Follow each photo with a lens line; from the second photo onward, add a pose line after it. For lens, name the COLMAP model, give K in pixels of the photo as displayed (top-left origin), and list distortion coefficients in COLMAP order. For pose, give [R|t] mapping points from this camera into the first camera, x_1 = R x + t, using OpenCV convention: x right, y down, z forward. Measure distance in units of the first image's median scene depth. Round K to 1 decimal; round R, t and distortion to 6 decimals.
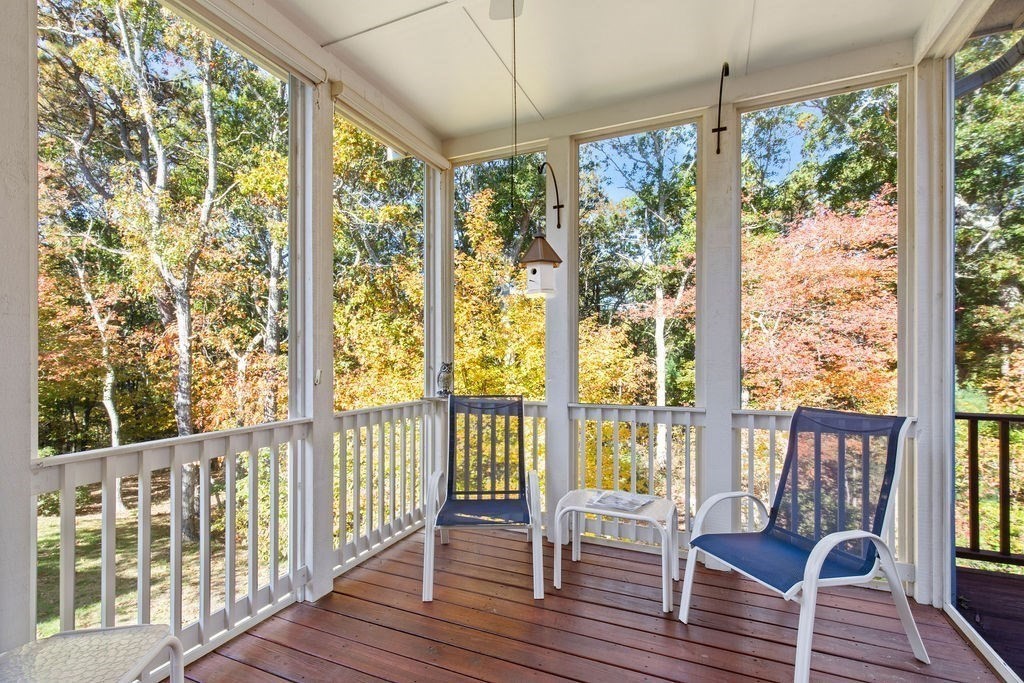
lens RADIAL K [[460.6, 0, 518.6], [0, 460.6, 348.2], [0, 0, 1]] dist [0.009822, -0.000700]
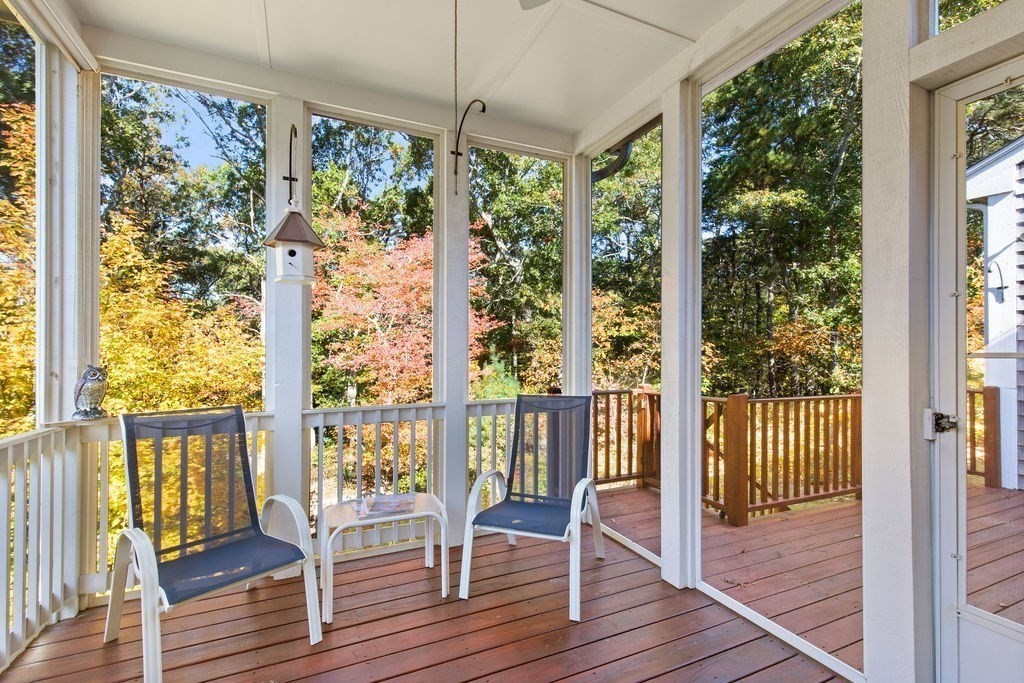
lens RADIAL K [[460.6, 0, 515.1], [0, 460.6, 344.6], [0, 0, 1]] dist [0.009822, -0.000700]
pose [[0.674742, 0.013491, 0.737931, -0.298694], [-0.009856, 0.999908, -0.009269, 0.001499], [-0.737988, -0.001019, 0.674813, 0.140404]]
